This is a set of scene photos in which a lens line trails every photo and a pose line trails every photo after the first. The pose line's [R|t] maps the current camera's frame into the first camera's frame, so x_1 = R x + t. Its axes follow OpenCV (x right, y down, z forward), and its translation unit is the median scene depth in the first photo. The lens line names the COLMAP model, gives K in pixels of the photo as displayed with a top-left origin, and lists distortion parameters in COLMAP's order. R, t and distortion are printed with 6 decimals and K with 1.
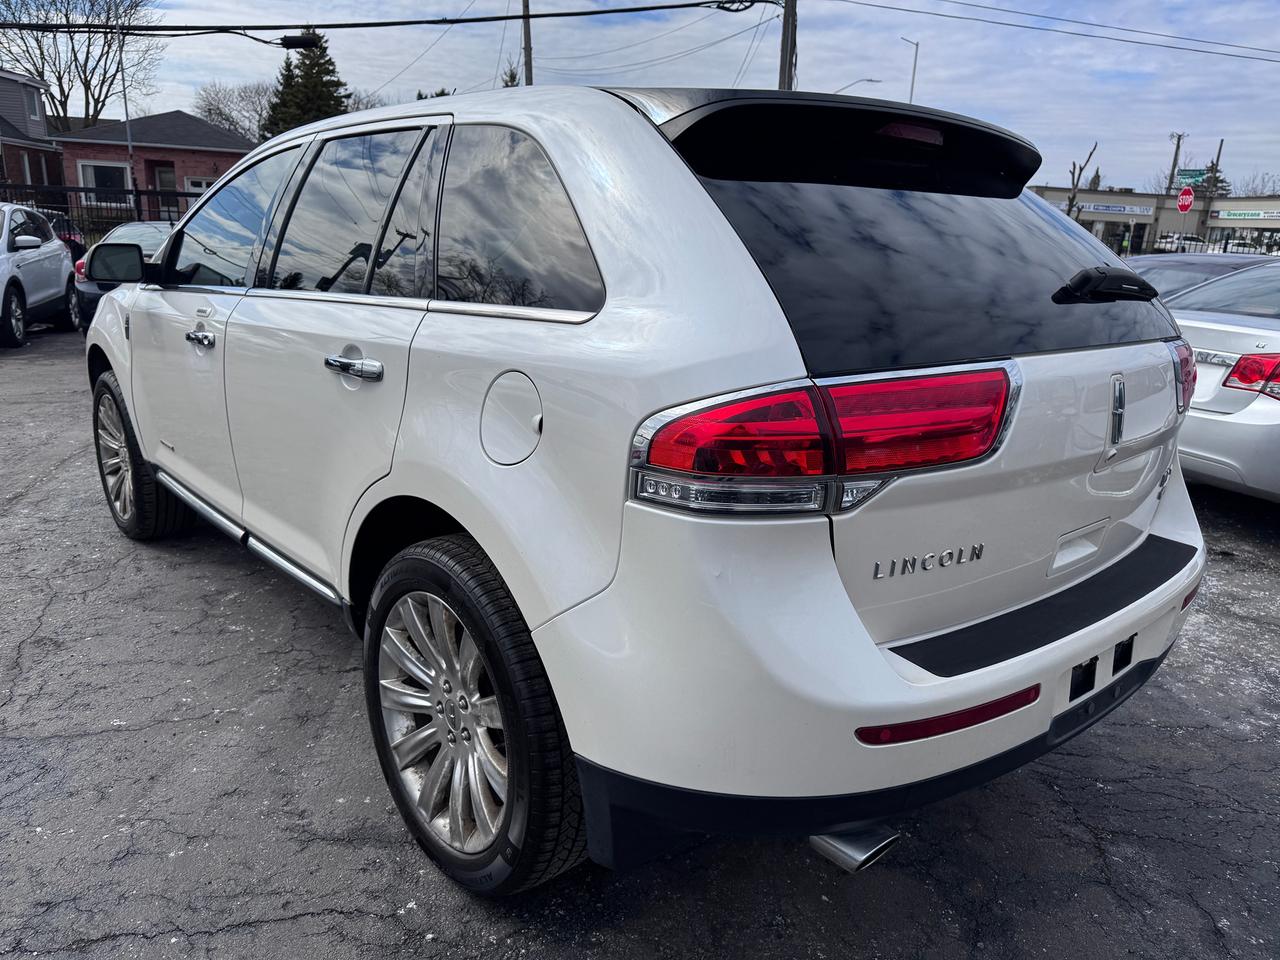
lens RADIAL K [[909.6, 0, 644.9], [0, 909.6, 482.1], [0, 0, 1]] dist [0.035501, -0.041832]
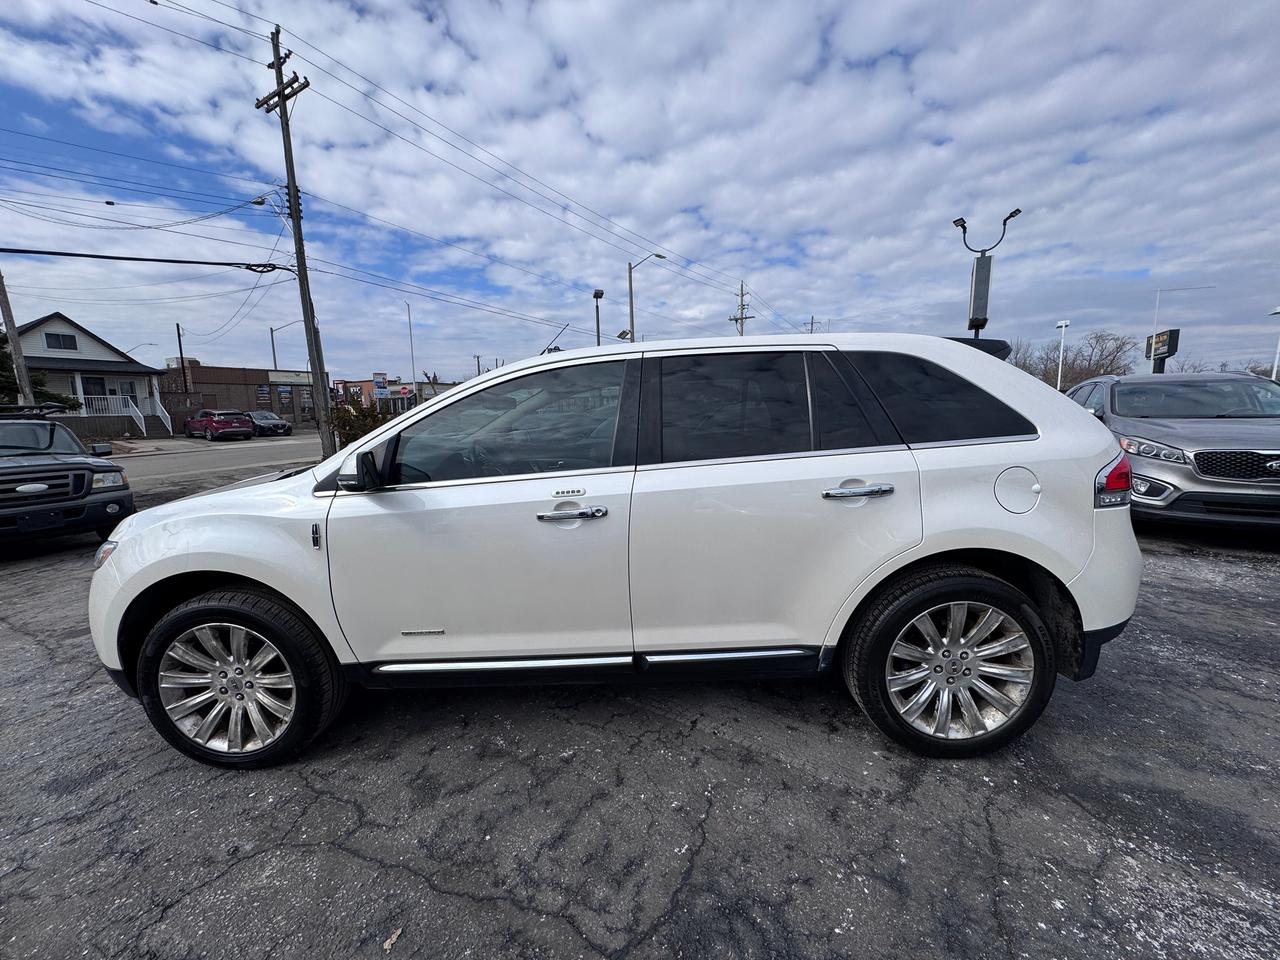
lens RADIAL K [[512.0, 0, 614.3], [0, 512.0, 475.5], [0, 0, 1]] dist [-0.001706, -0.000120]
pose [[0.672751, -0.156606, 0.723105, -0.168032], [0.248311, 0.968447, -0.021279, -0.032291], [-0.696956, 0.193871, 0.690411, 0.087498]]
